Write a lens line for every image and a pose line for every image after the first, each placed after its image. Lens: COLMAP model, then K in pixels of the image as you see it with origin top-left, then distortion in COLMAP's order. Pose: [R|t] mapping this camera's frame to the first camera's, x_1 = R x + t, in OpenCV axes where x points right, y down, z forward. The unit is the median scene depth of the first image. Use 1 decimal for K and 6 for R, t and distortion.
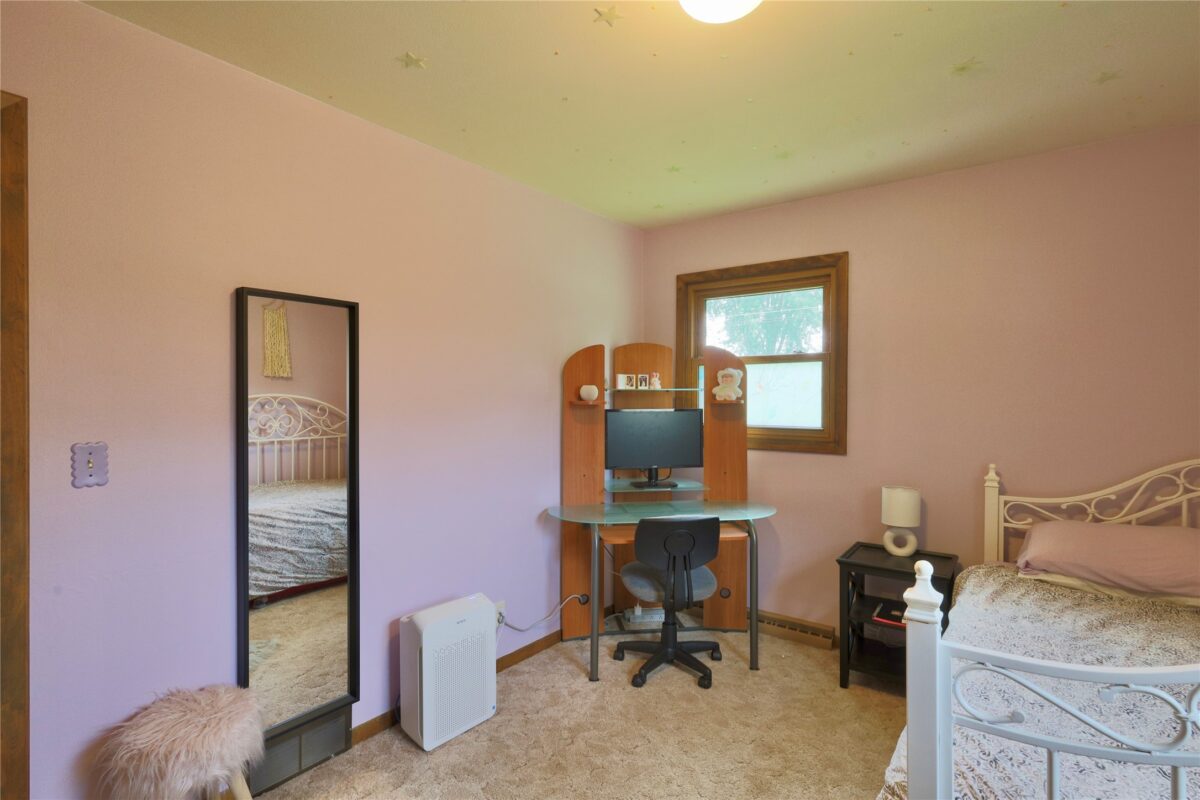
lens RADIAL K [[587.6, 0, 592.8], [0, 587.6, 395.9], [0, 0, 1]] dist [-0.003625, 0.002071]
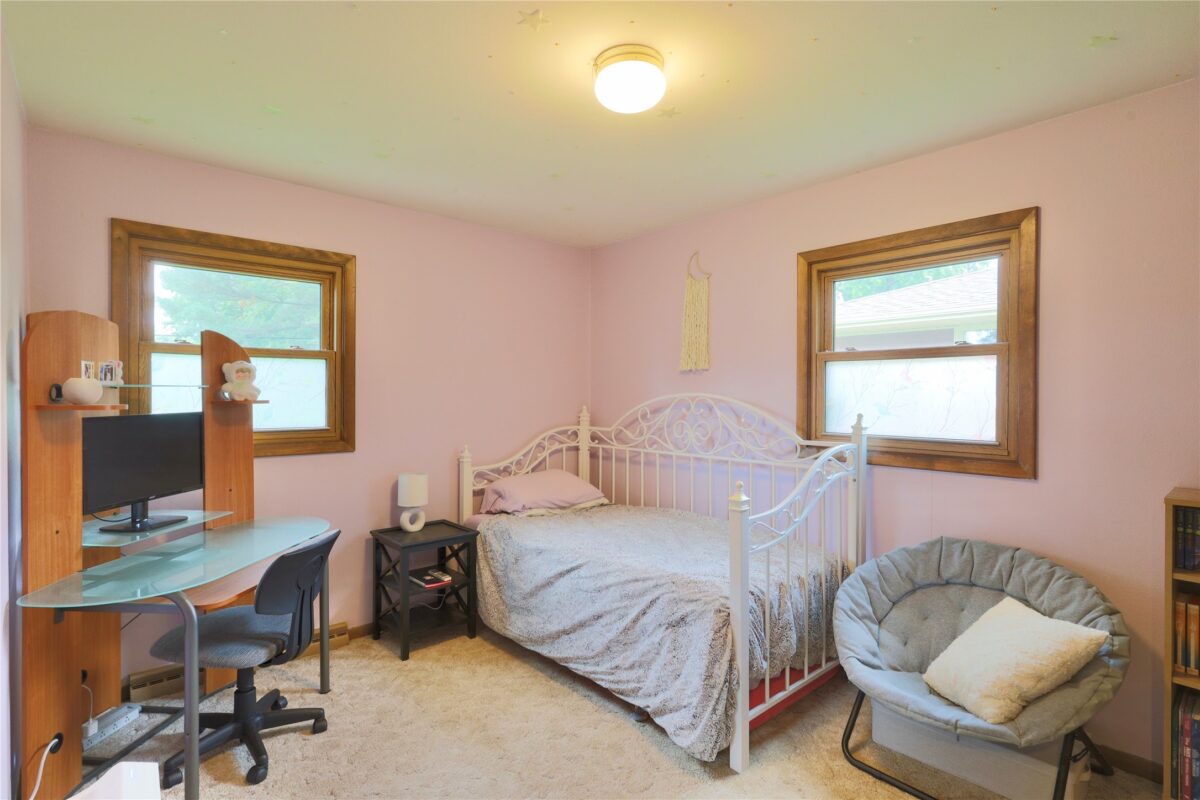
lens RADIAL K [[587.6, 0, 593.8], [0, 587.6, 400.8], [0, 0, 1]] dist [-0.003625, 0.002071]
pose [[0.200639, -0.011881, 0.979593, -0.479073], [-0.000177, 0.999926, 0.012164, -0.001615], [-0.979665, -0.002614, 0.200622, 0.362507]]
